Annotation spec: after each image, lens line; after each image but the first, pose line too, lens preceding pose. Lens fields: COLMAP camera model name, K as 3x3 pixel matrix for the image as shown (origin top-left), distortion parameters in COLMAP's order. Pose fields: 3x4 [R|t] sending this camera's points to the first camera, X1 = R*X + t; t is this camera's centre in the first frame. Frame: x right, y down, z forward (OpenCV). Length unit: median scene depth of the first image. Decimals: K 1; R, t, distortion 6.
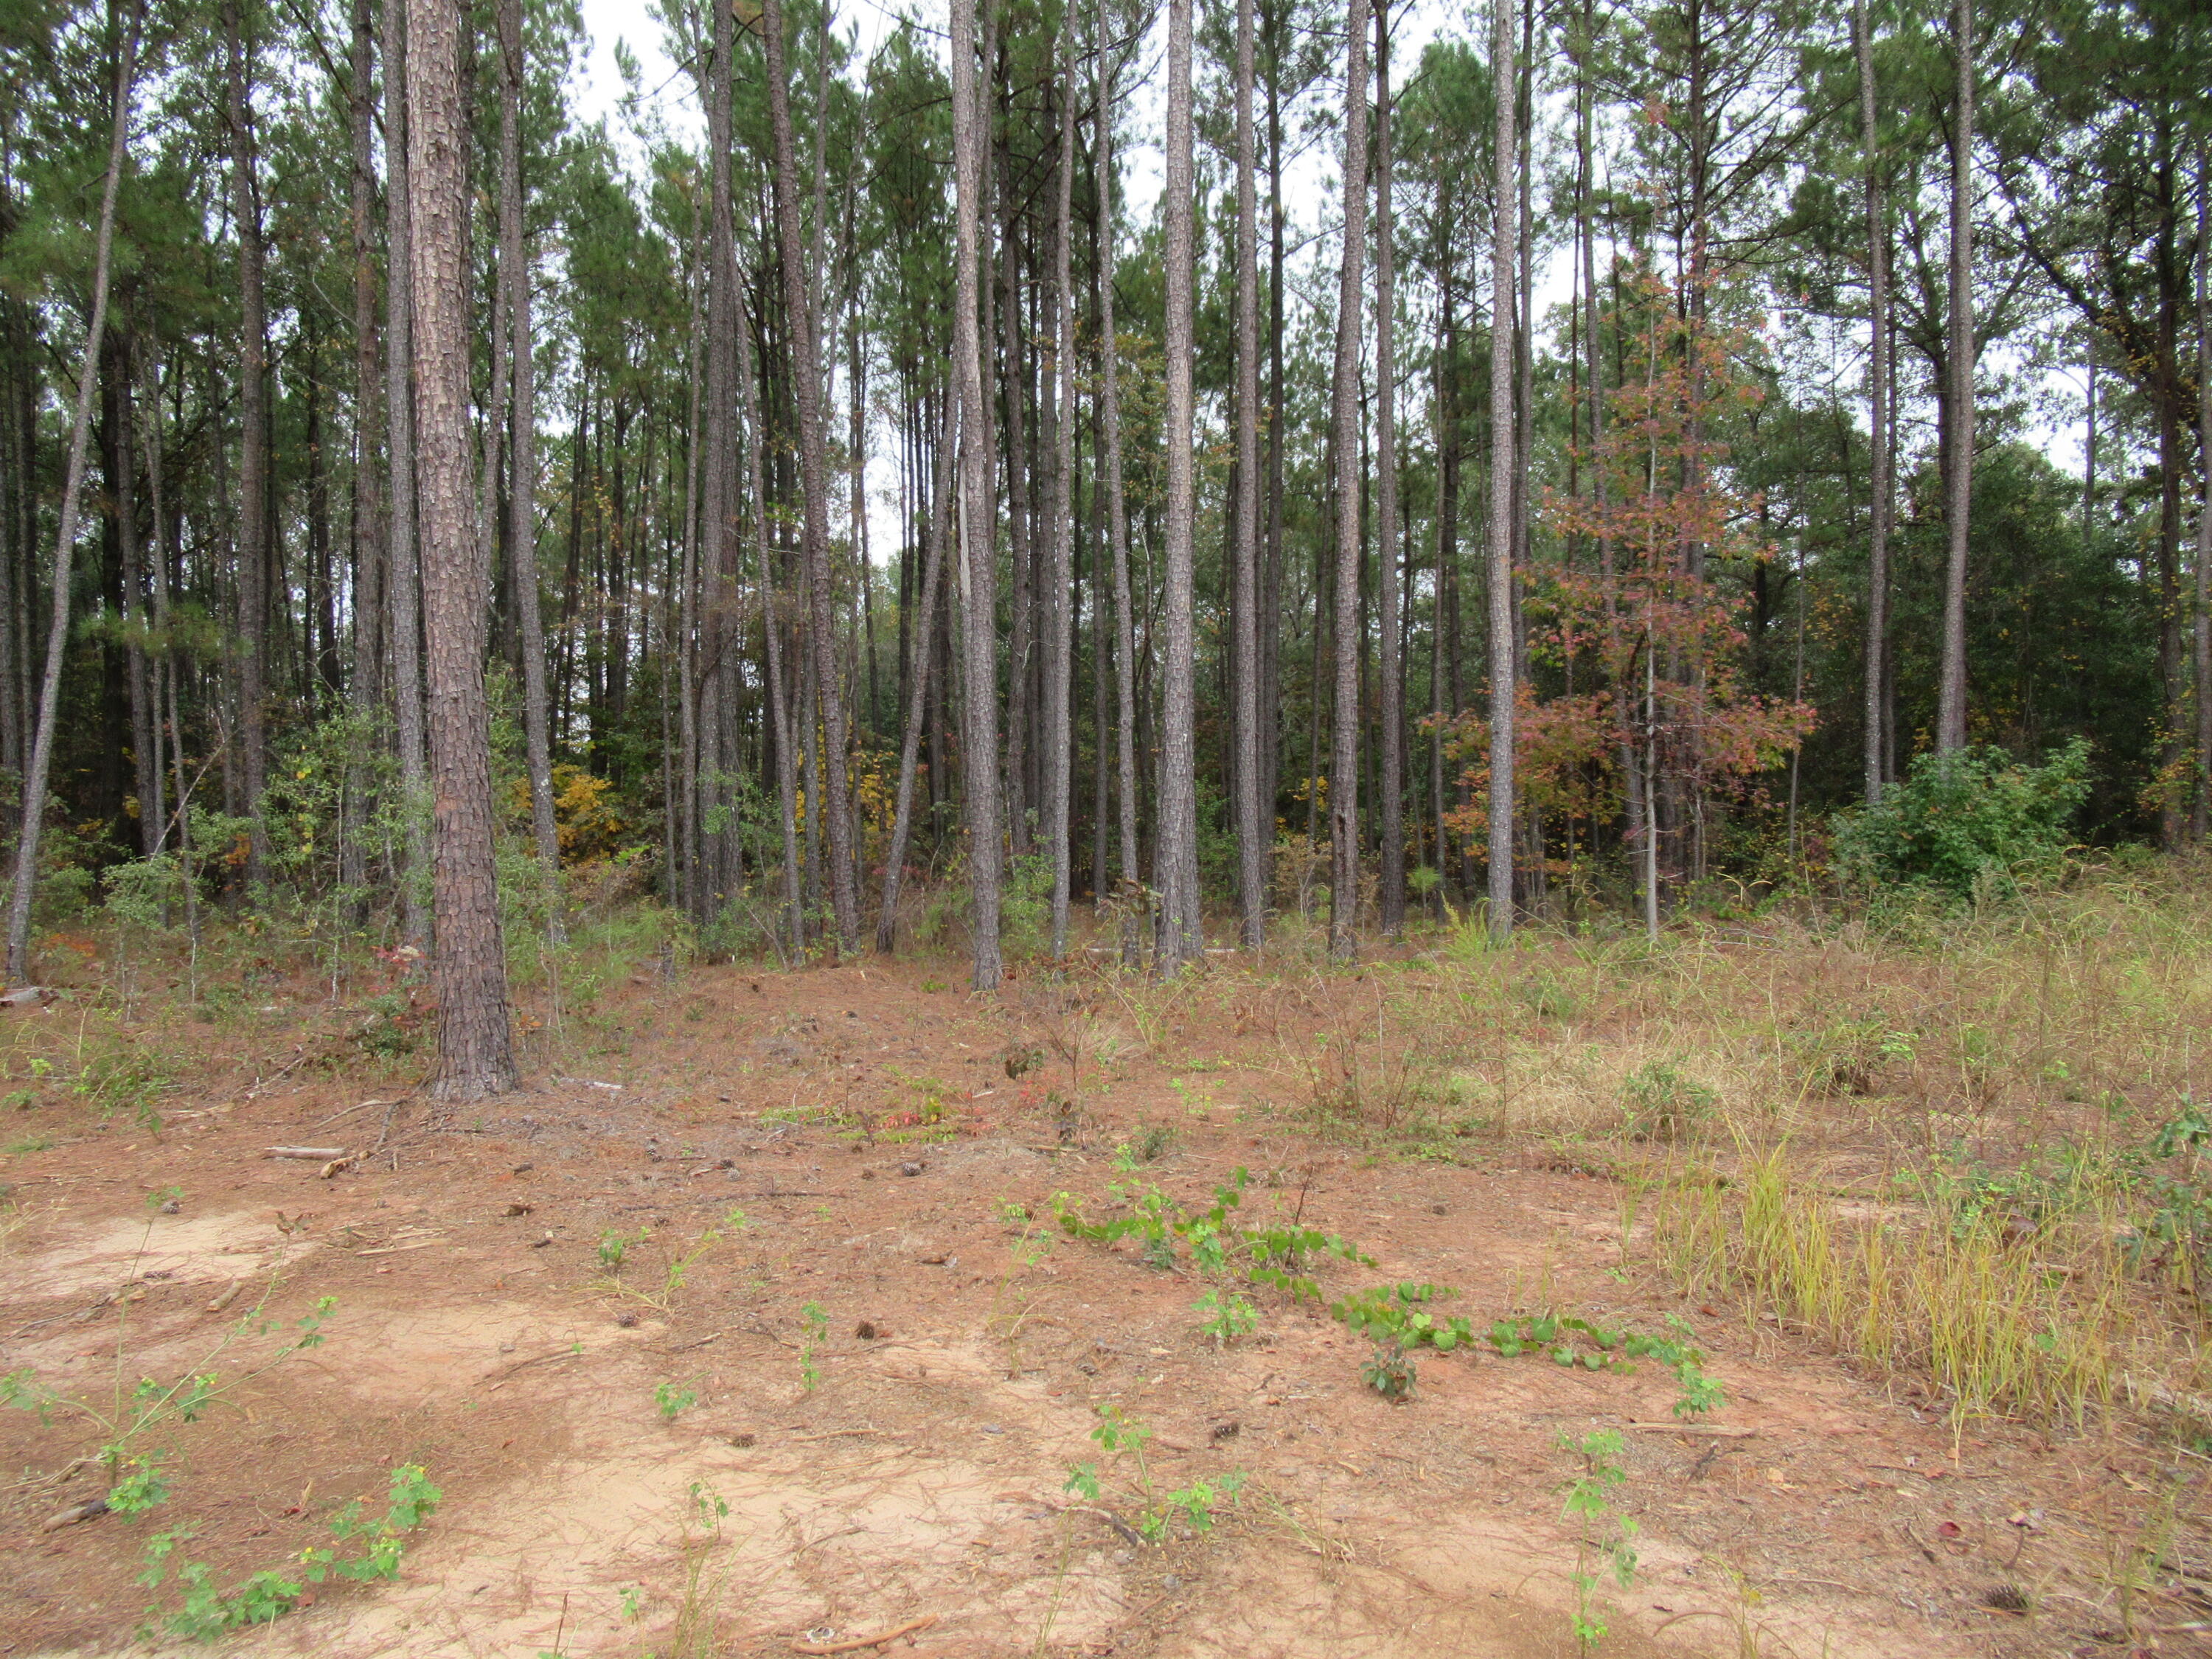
lens RADIAL K [[1681.0, 0, 1095.6], [0, 1681.0, 853.1], [0, 0, 1]] dist [-0.010043, 0.016915]
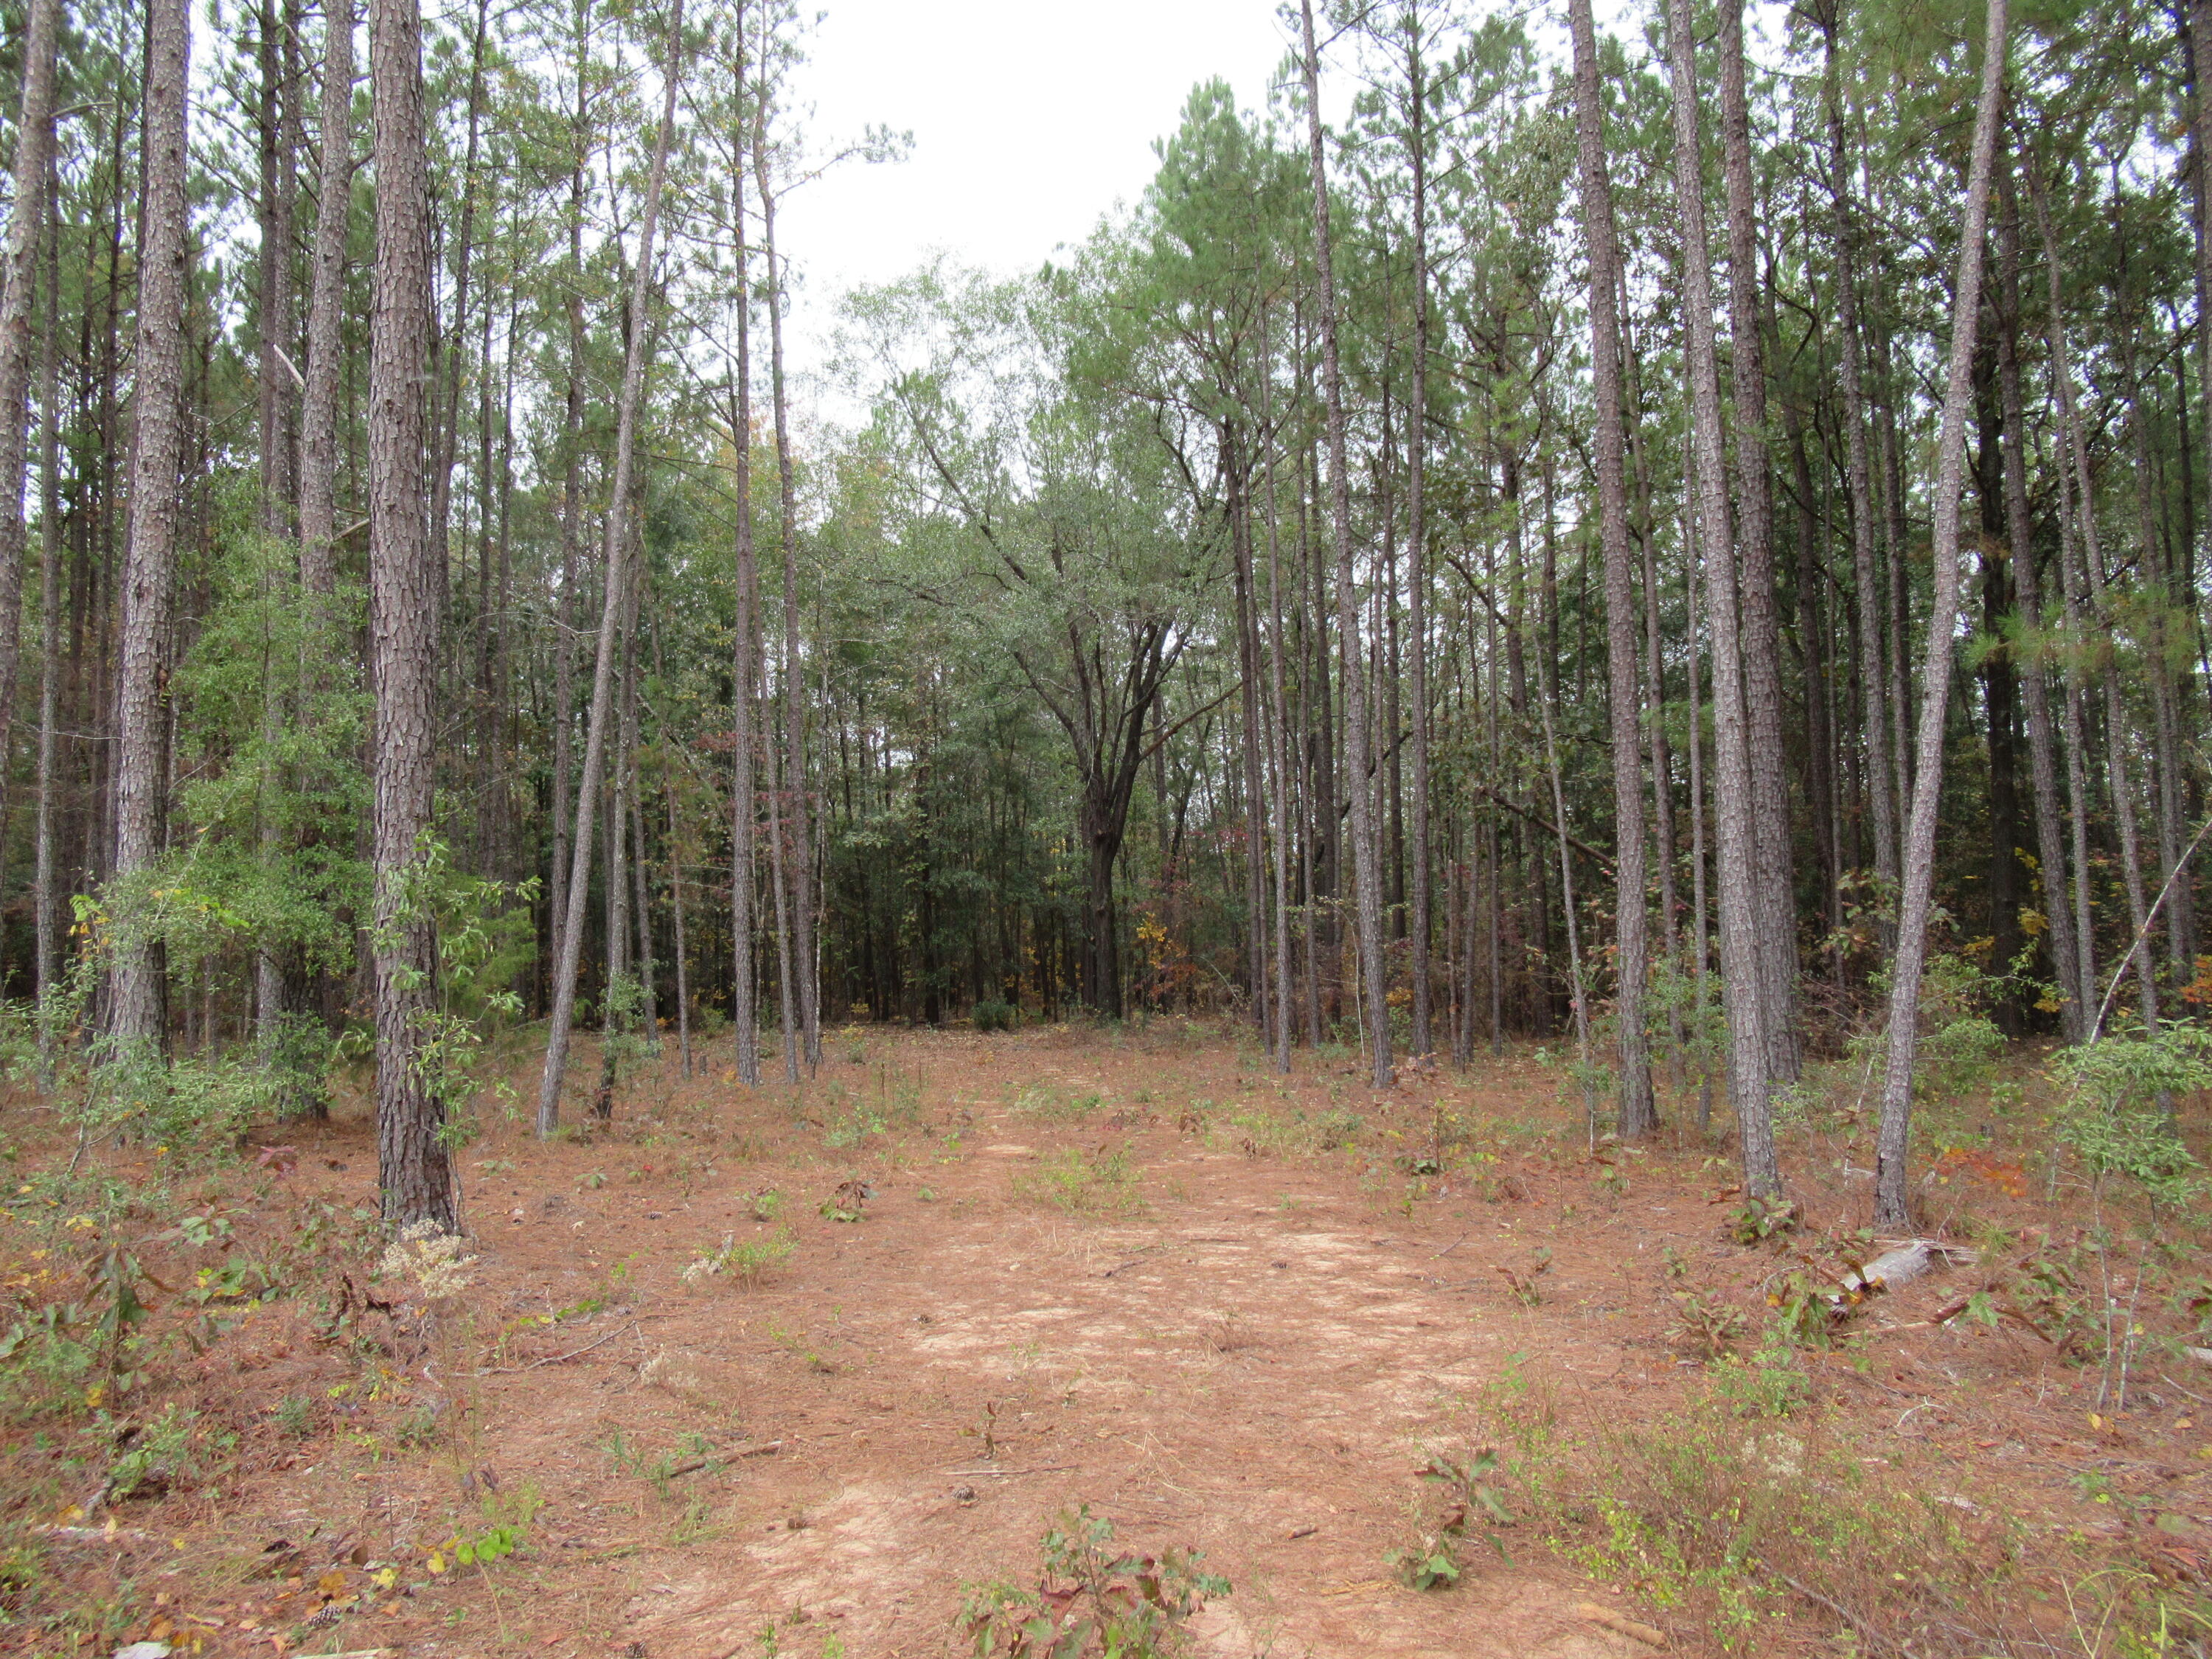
lens RADIAL K [[1681.0, 0, 1095.6], [0, 1681.0, 853.1], [0, 0, 1]] dist [-0.010043, 0.016915]
pose [[0.524530, -0.054985, -0.849614, -0.208671], [-0.003516, 0.997764, -0.066744, -0.008048], [0.851385, 0.037997, 0.523164, 0.332208]]
